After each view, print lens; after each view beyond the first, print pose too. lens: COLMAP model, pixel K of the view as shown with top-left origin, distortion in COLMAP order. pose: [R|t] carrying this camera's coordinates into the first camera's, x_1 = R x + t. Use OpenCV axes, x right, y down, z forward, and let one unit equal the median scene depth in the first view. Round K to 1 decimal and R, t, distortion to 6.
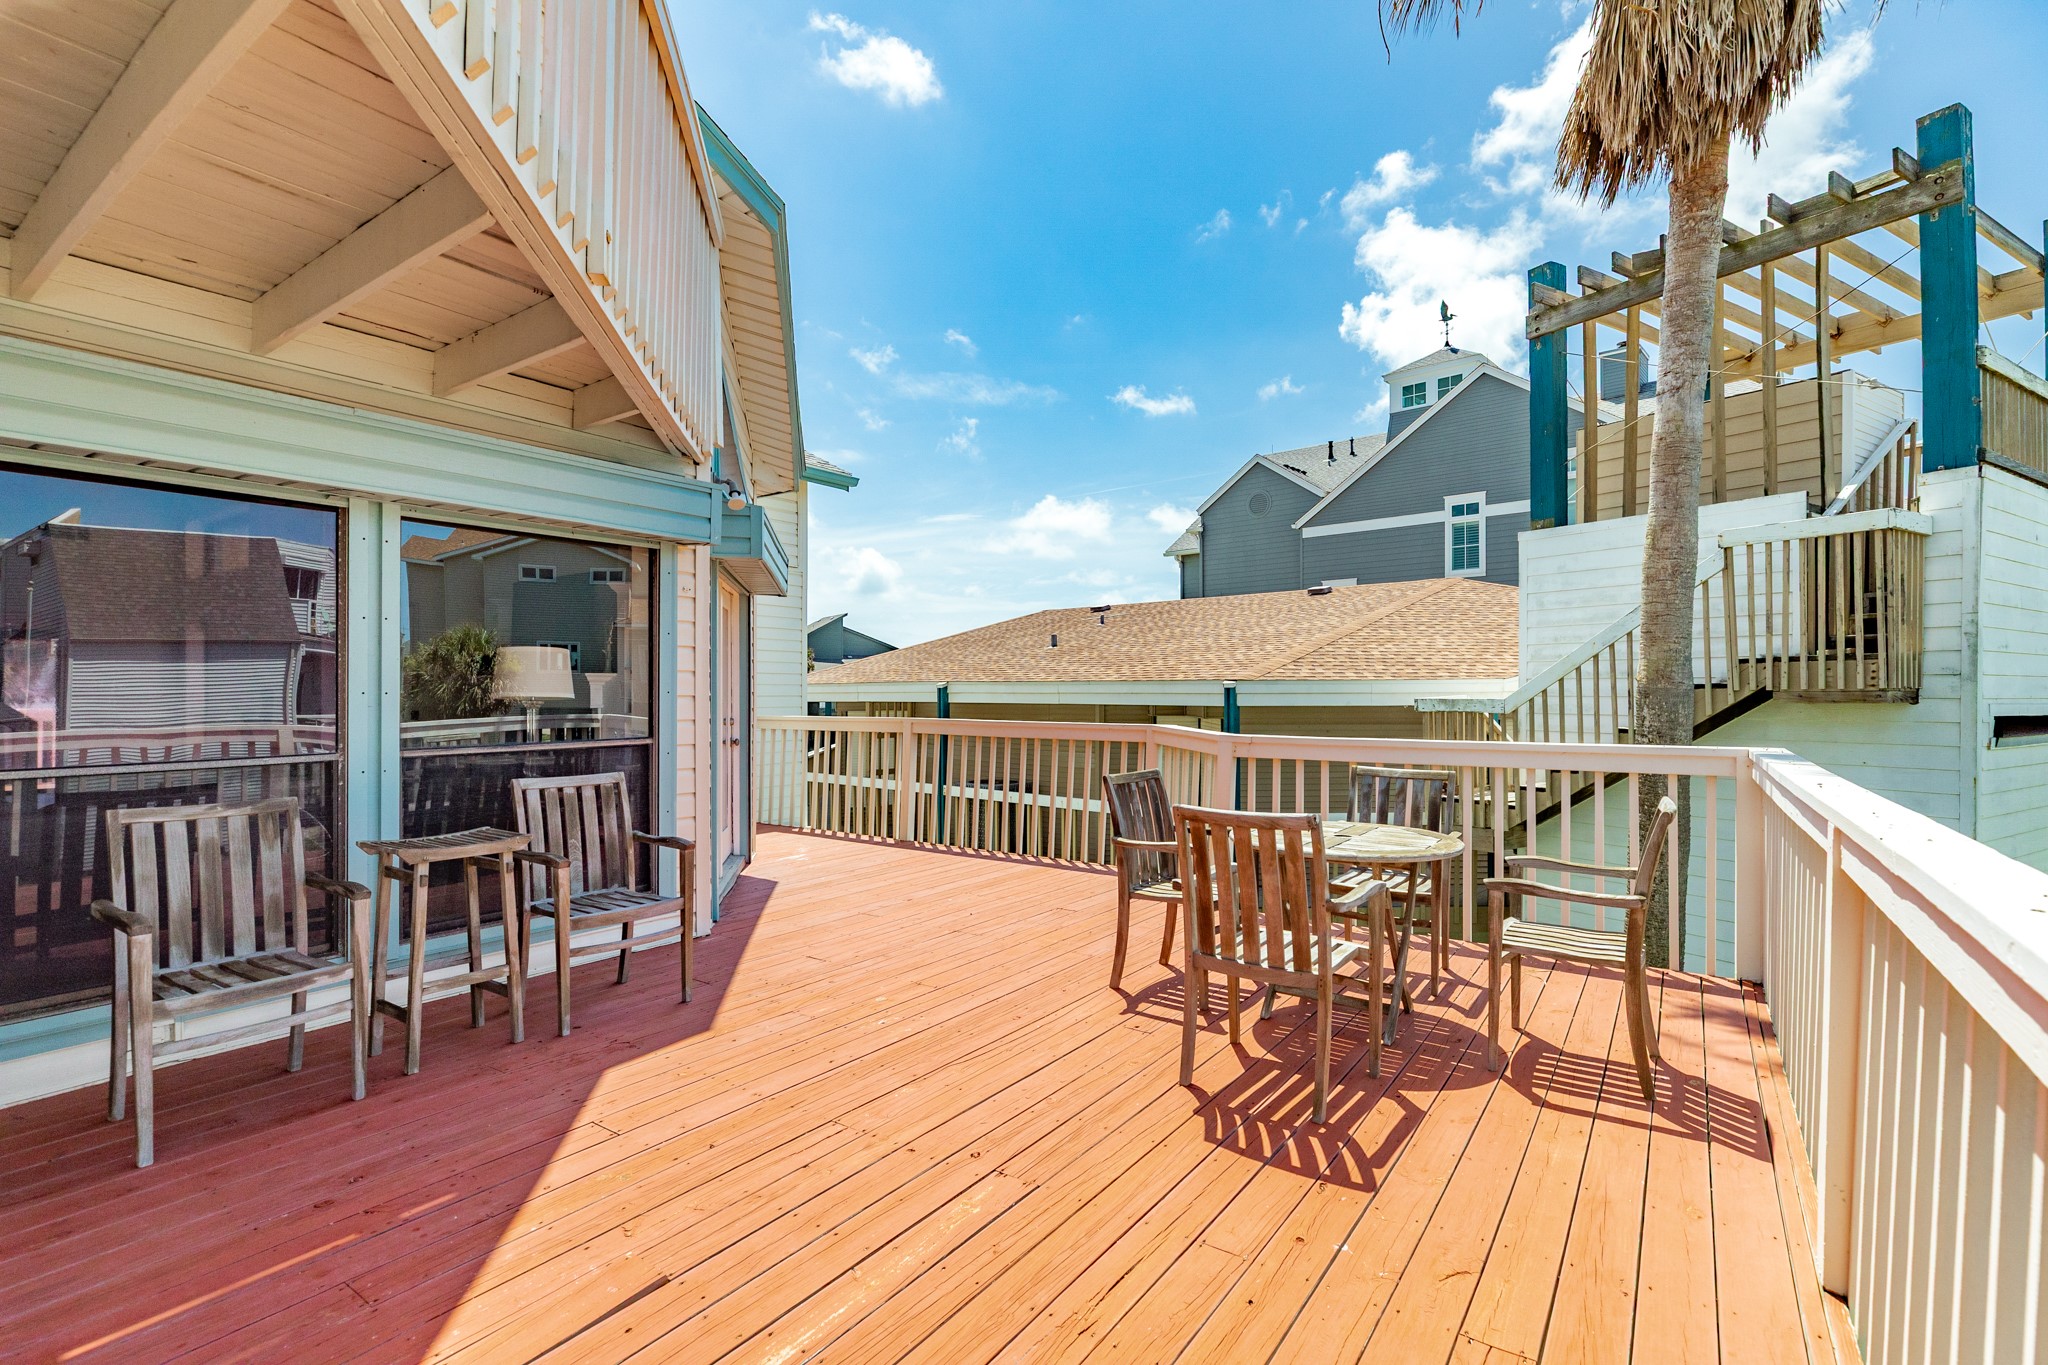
lens RADIAL K [[918.0, 0, 1029.3], [0, 918.0, 688.0], [0, 0, 1]] dist [-0.014113, -0.000180]
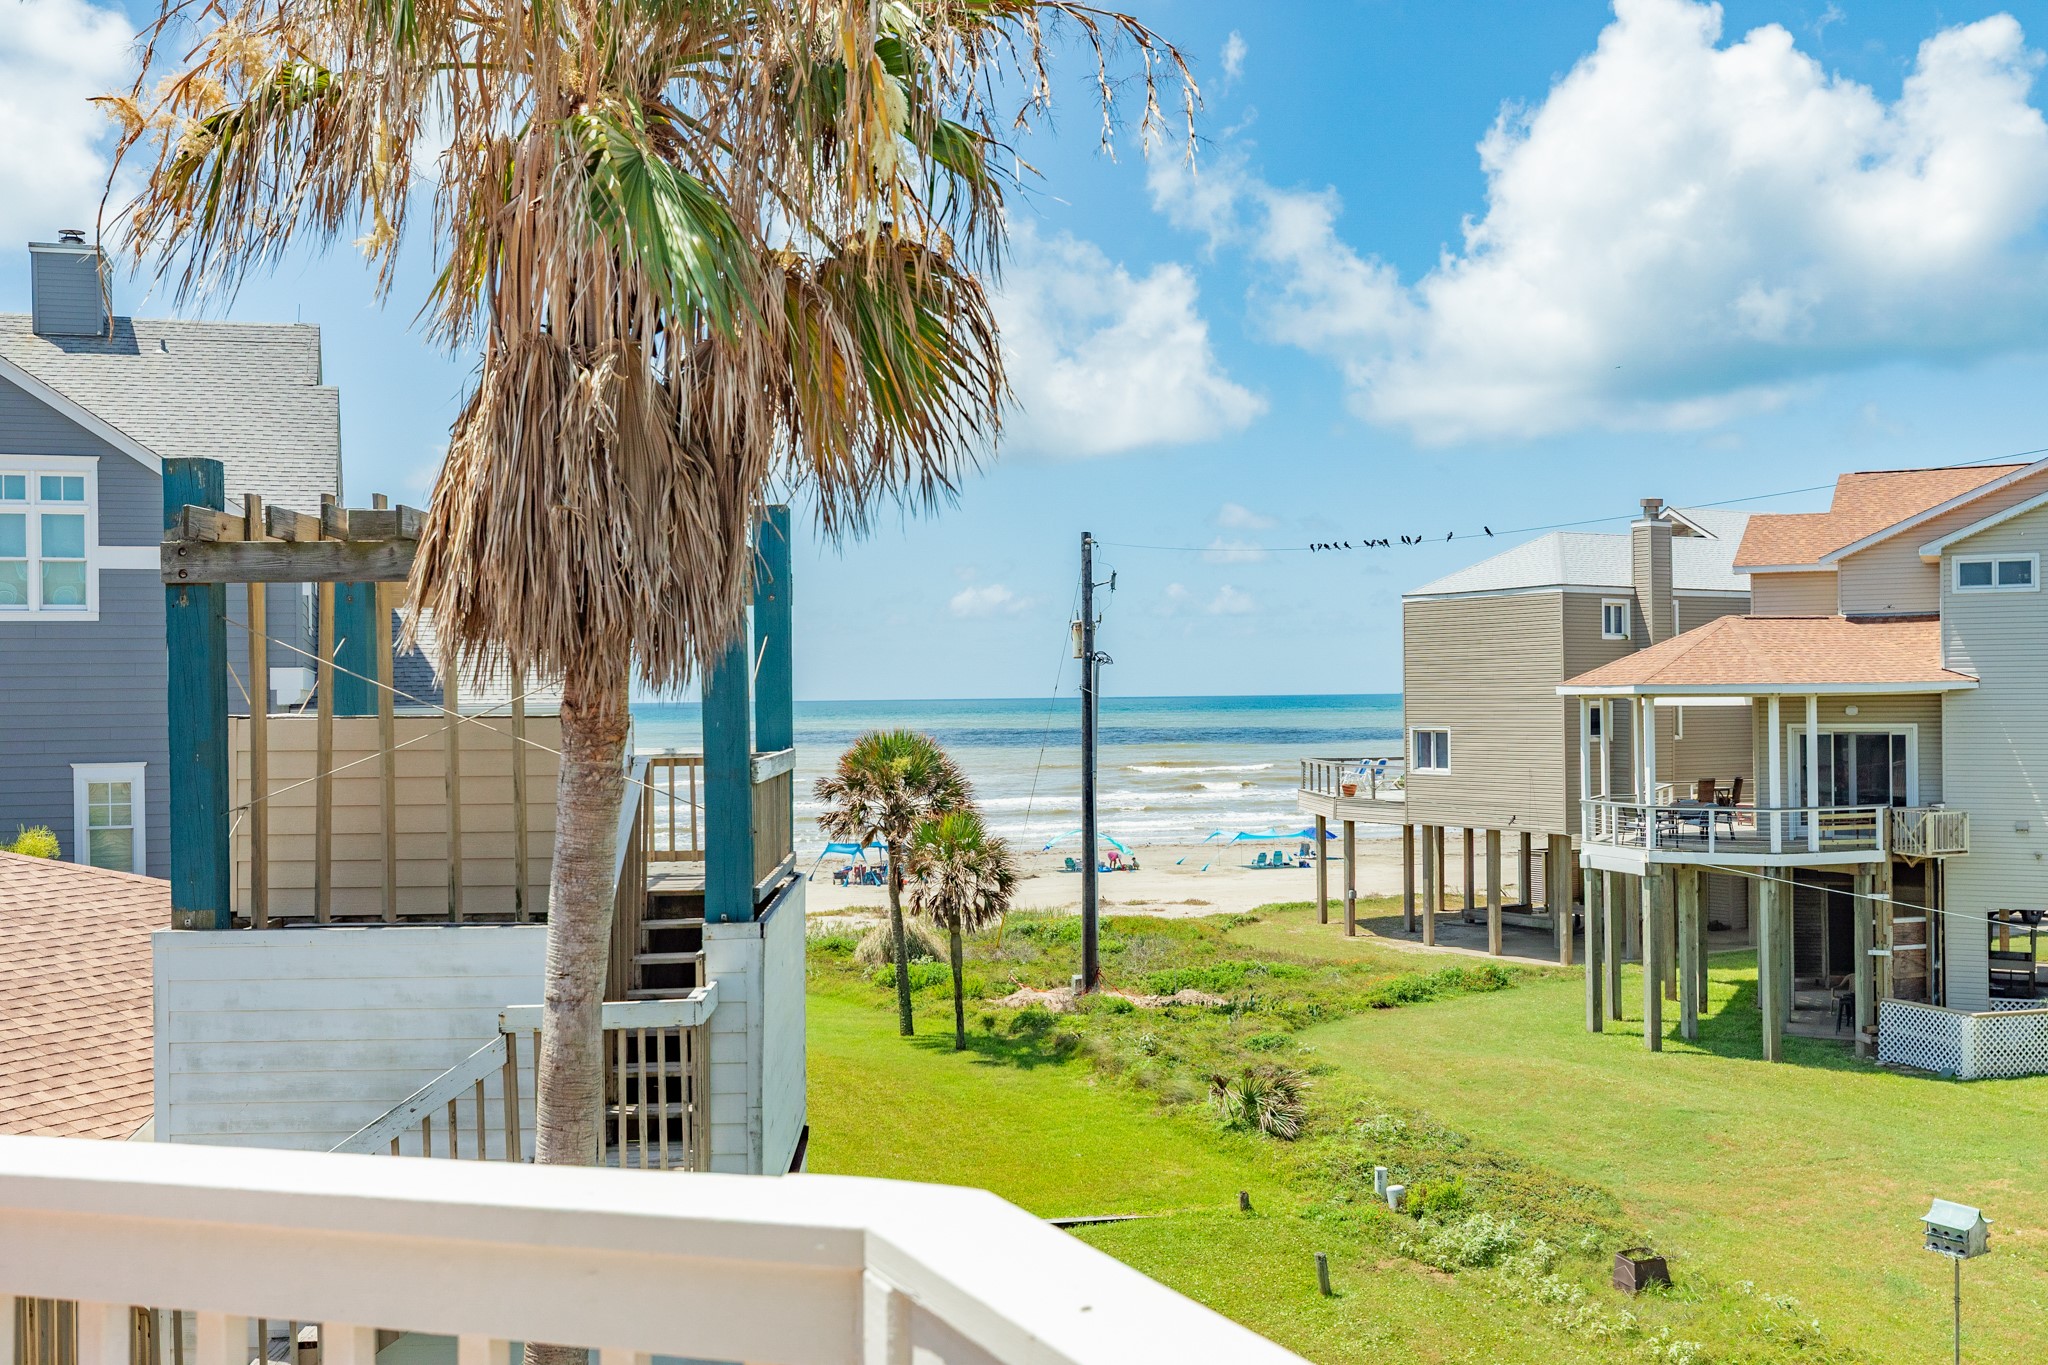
lens RADIAL K [[1970.4, 0, 975.4], [0, 1970.4, 676.7], [0, 0, 1]] dist [0.011502, 0.000000]
pose [[0.479189, -0.011303, 0.877639, -0.380126], [0.012596, 0.999903, 0.006000, -0.456708], [-0.877621, 0.008180, 0.479285, -0.010912]]
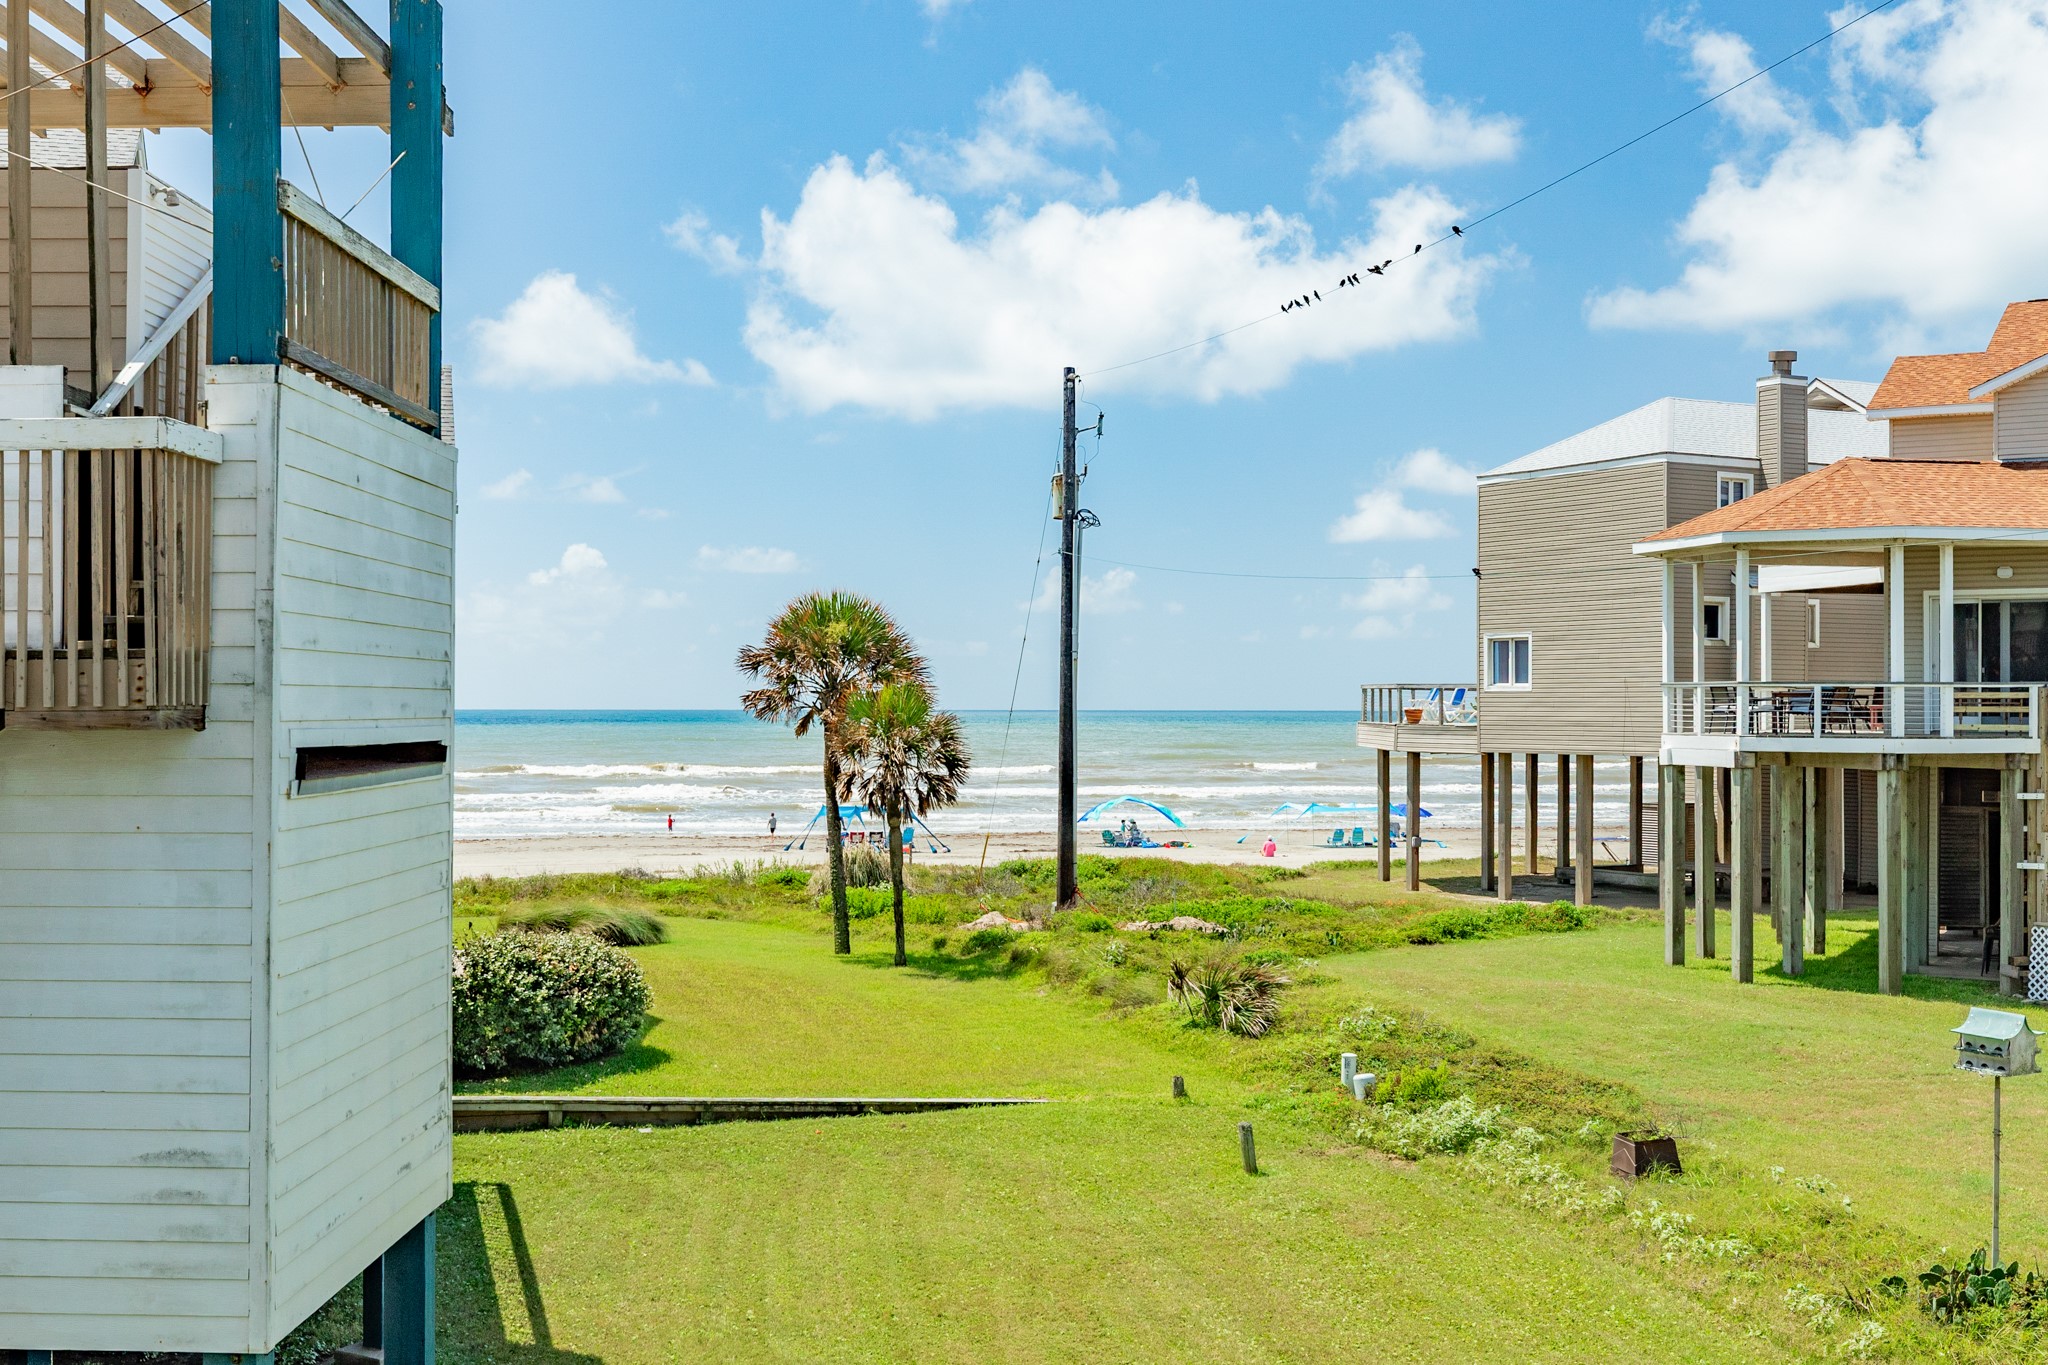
lens RADIAL K [[2287.8, 0, 877.0], [0, 2287.8, 693.6], [0, 0, 1]] dist [0.011818, 0.000000]
pose [[0.554546, 0.002419, 0.832150, -0.083361], [-0.001690, 0.999997, -0.001781, -0.005854], [-0.832152, -0.000419, 0.554548, -0.272041]]
